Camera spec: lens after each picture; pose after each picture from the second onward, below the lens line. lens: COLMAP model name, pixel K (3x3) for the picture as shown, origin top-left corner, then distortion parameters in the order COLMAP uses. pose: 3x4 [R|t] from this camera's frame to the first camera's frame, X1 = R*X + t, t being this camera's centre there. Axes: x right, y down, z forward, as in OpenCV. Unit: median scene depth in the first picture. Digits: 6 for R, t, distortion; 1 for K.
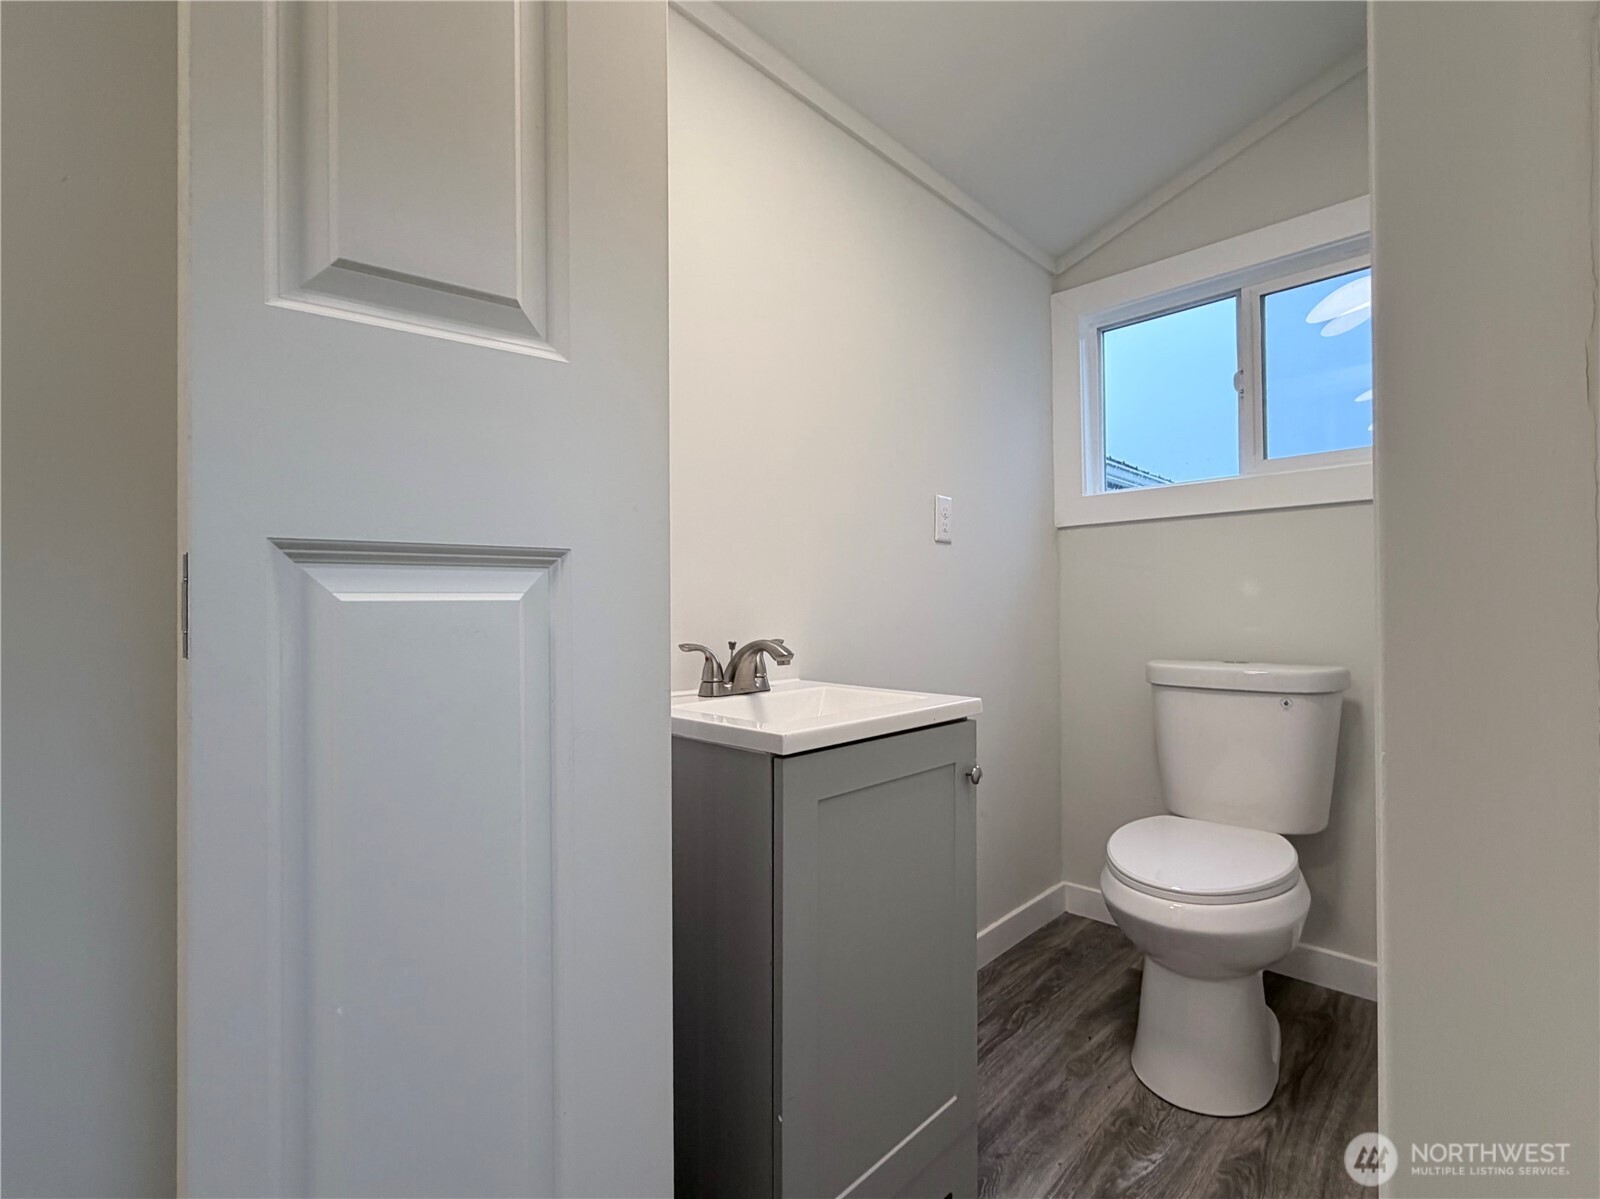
lens RADIAL K [[736.0, 0, 798.4], [0, 736.0, 599.8], [0, 0, 1]] dist [-0.003562, -0.000269]
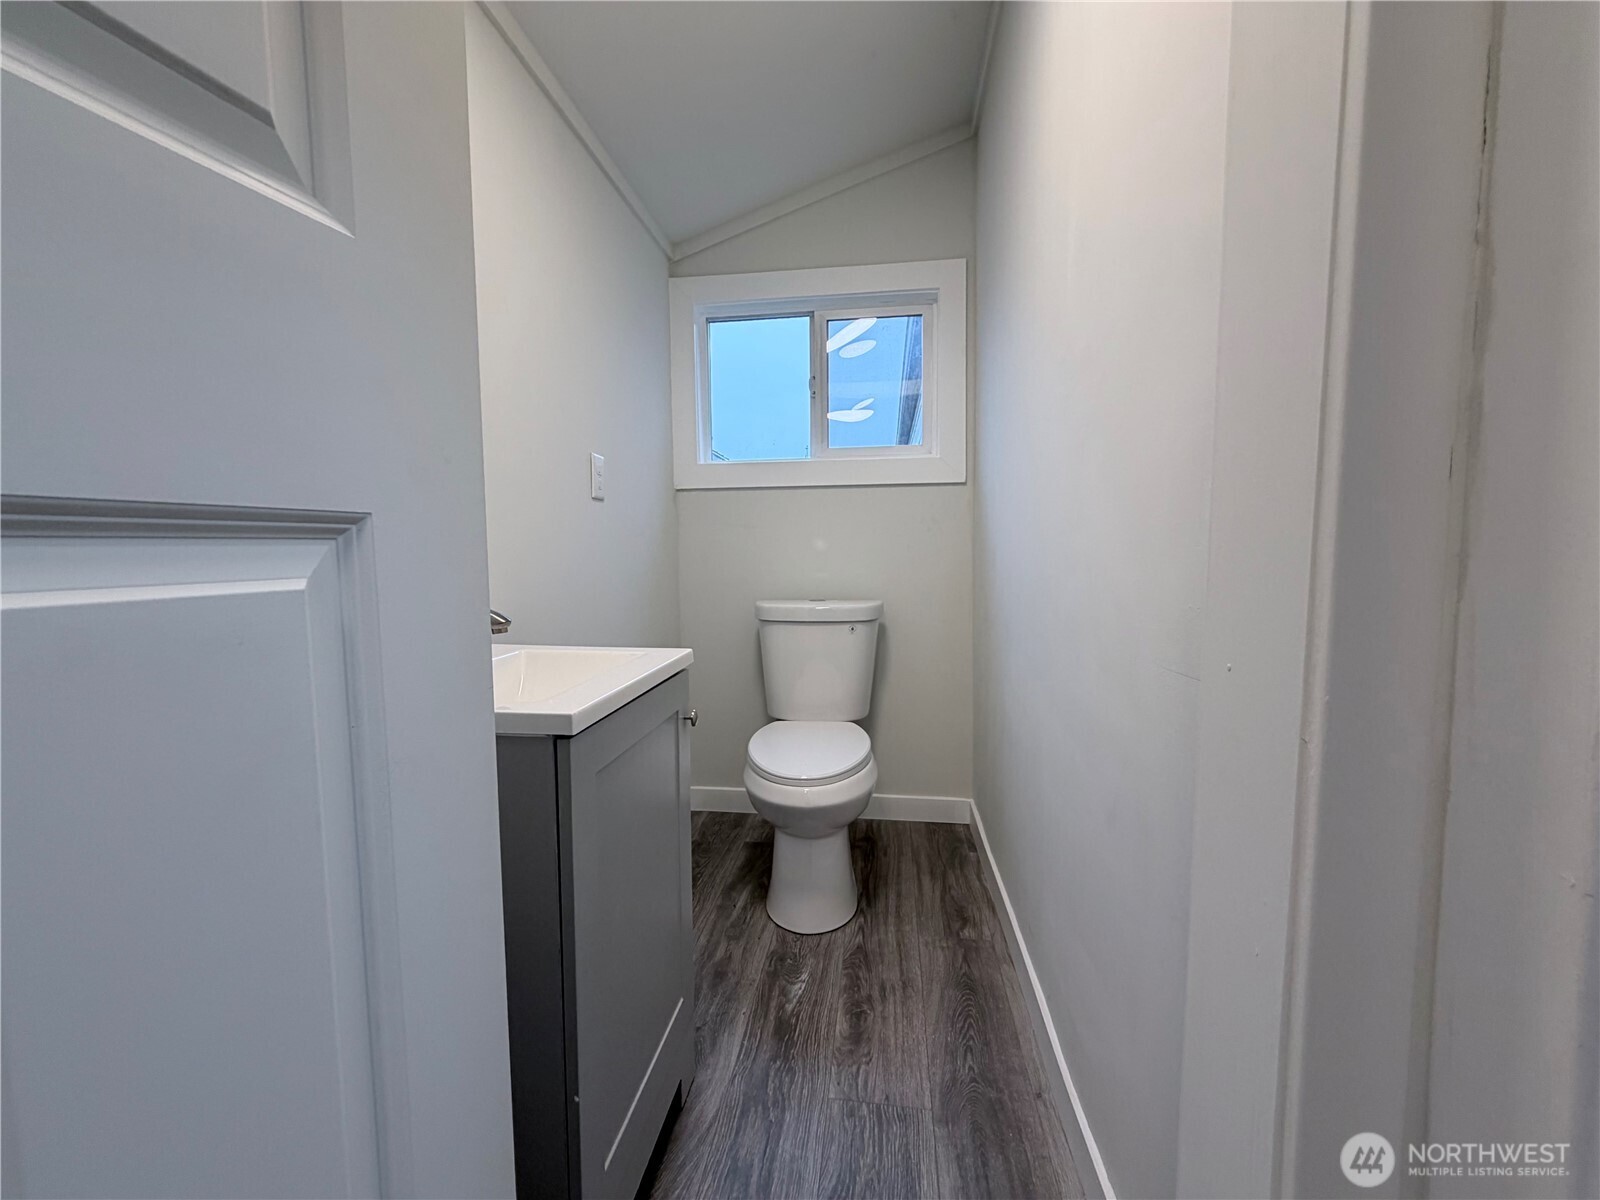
lens RADIAL K [[639.1, 0, 801.3], [0, 639.1, 601.4], [0, 0, 1]] dist [-0.001557, 0.000291]
pose [[0.798541, -0.048076, 0.600018, -0.150165], [-0.005250, 0.996211, 0.086807, -0.016906], [-0.601918, -0.072469, 0.795263, 0.108919]]
